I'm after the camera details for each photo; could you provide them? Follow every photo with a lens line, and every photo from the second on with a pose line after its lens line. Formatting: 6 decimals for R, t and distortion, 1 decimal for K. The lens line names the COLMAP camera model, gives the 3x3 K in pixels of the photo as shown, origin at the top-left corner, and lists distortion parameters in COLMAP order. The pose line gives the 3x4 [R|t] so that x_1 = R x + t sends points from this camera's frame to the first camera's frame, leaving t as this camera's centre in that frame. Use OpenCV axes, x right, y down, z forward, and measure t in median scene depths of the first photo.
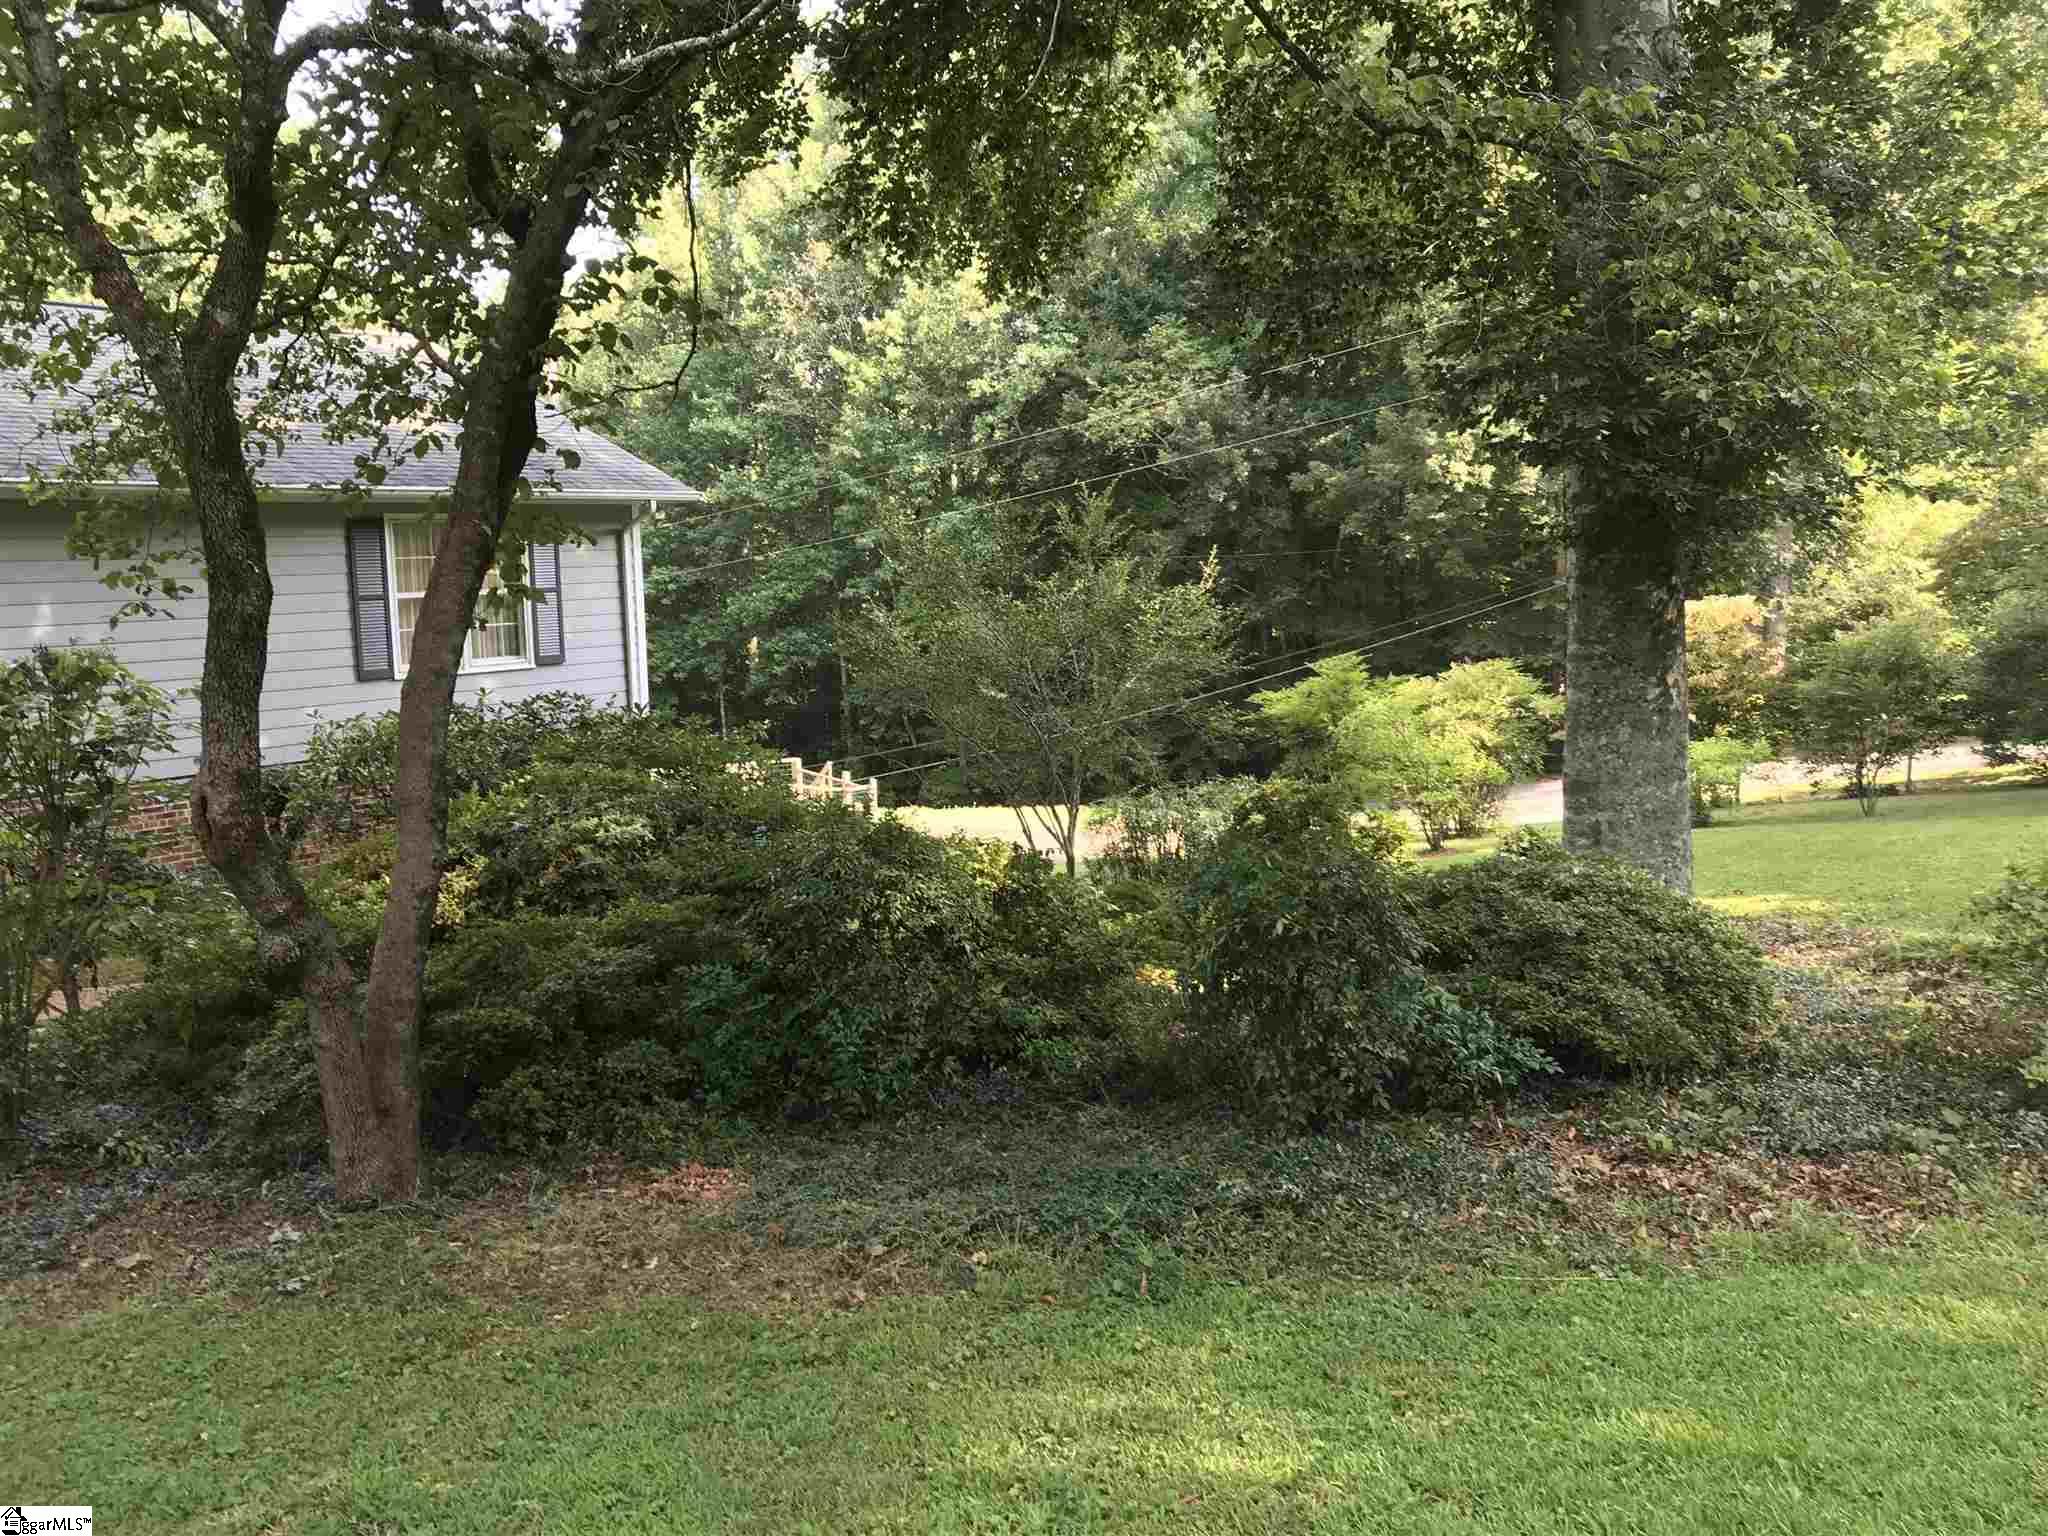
lens RADIAL K [[1686.8, 0, 1011.7], [0, 1686.8, 748.2], [0, 0, 1]] dist [0.014870, -0.005826]
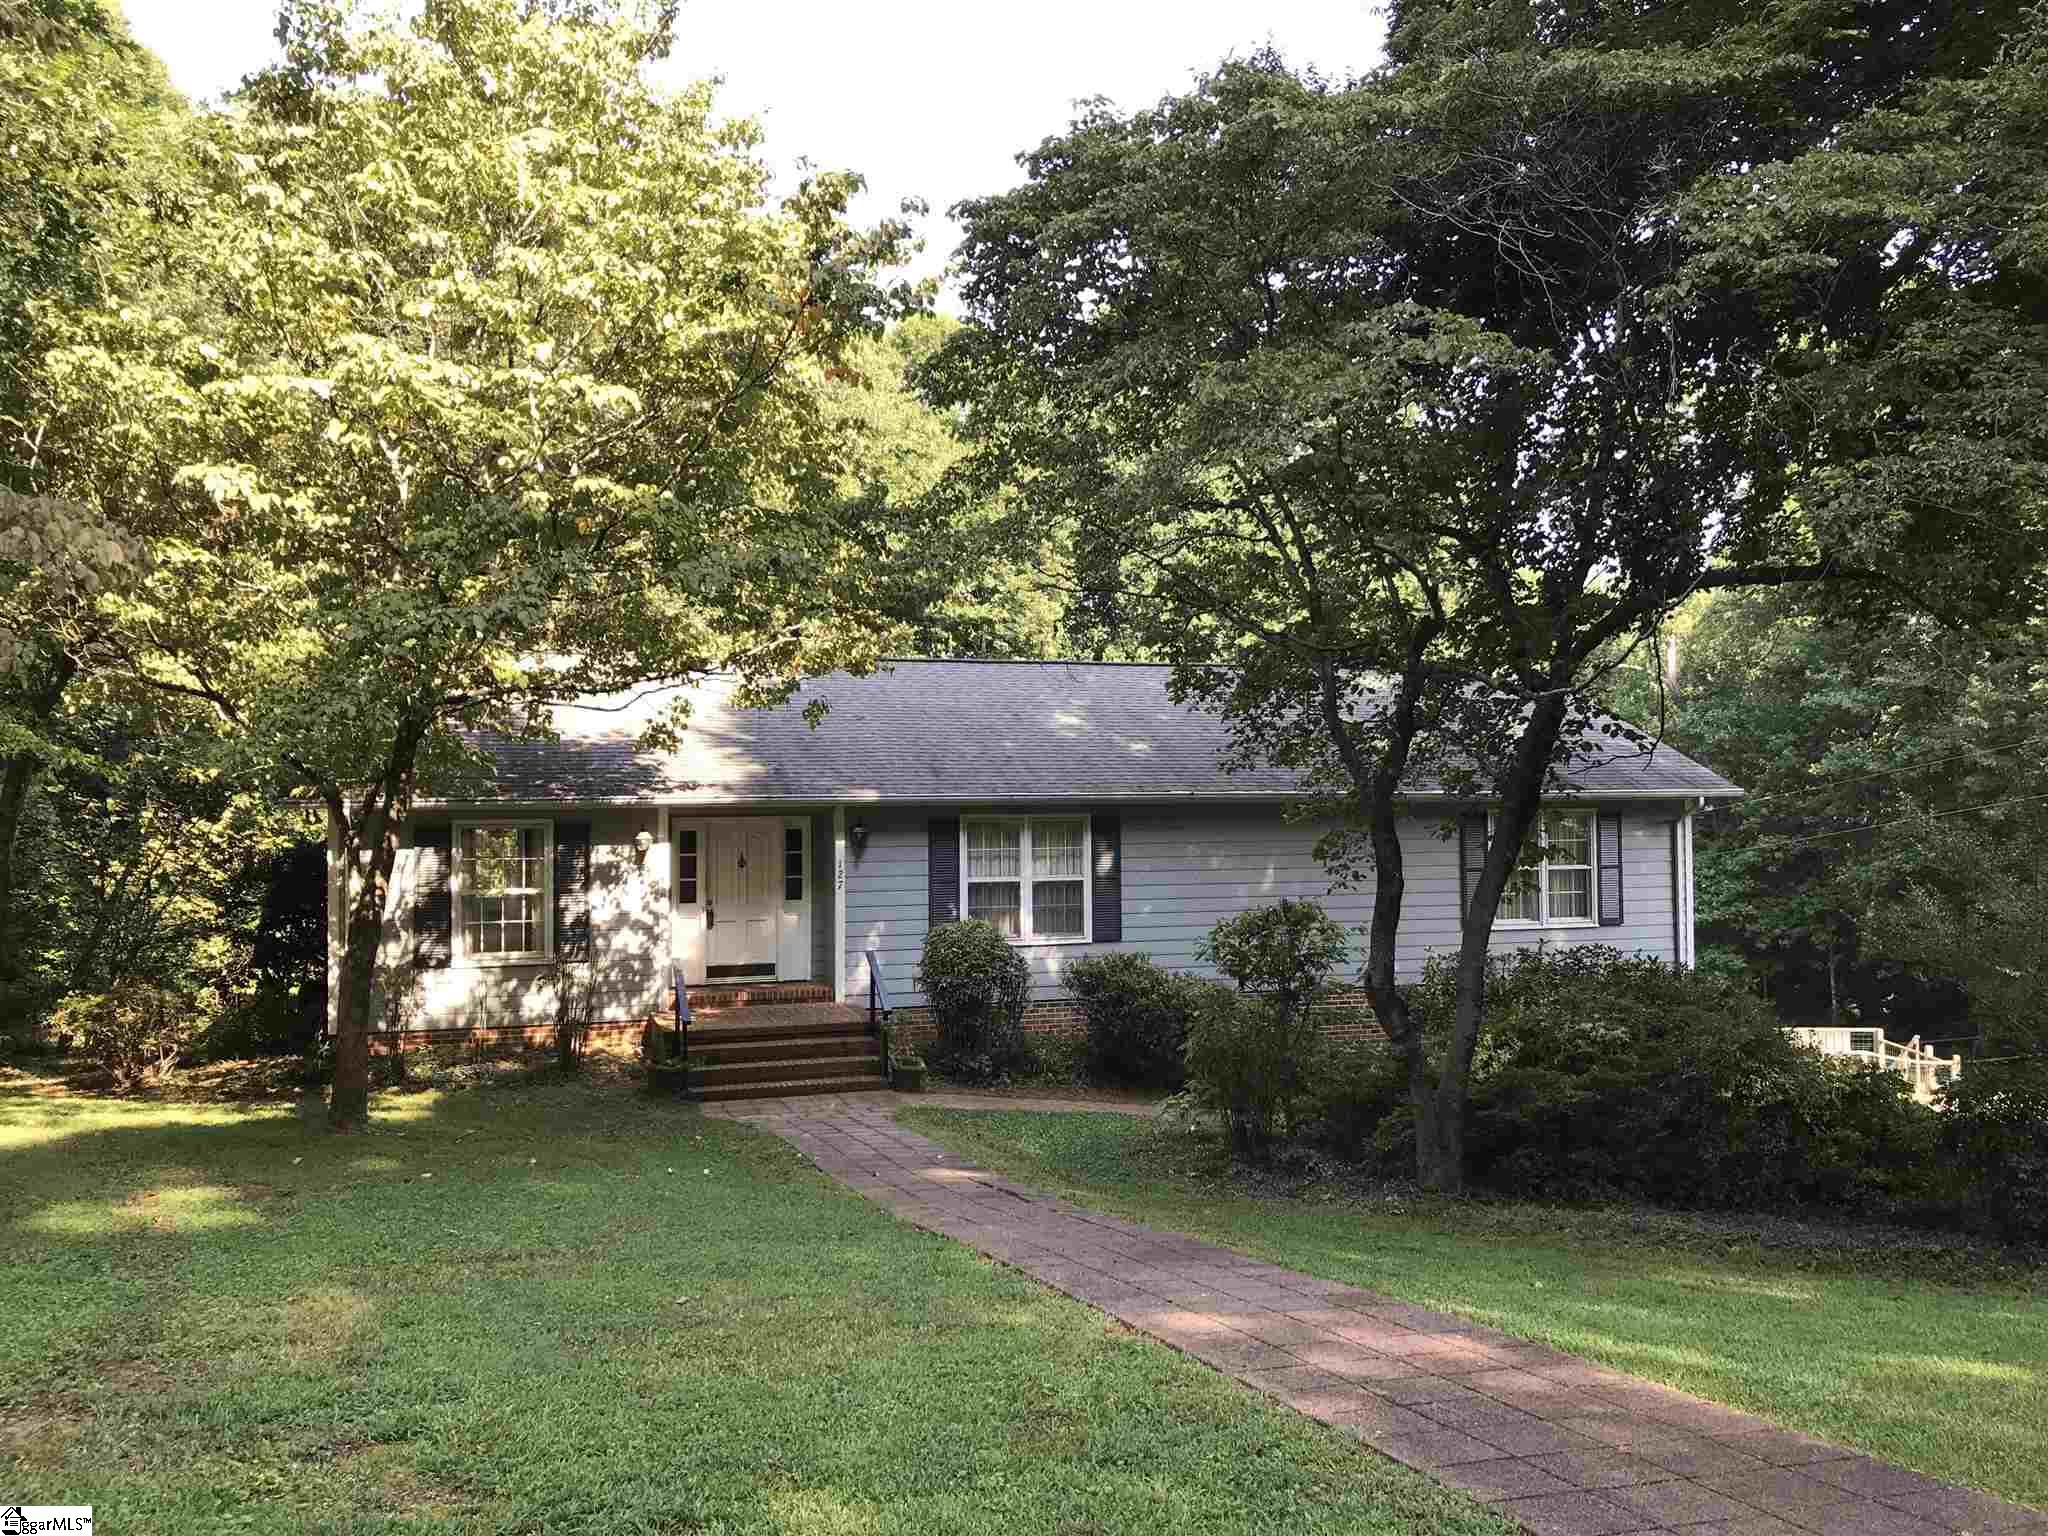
lens RADIAL K [[1686.8, 0, 1016.1], [0, 1686.8, 761.4], [0, 0, 1]] dist [0.014870, -0.005826]
pose [[0.801144, -0.005245, -0.598448, 0.189601], [-0.080153, 0.990012, -0.115977, 0.017481], [0.593080, 0.140882, 0.792722, -0.424897]]
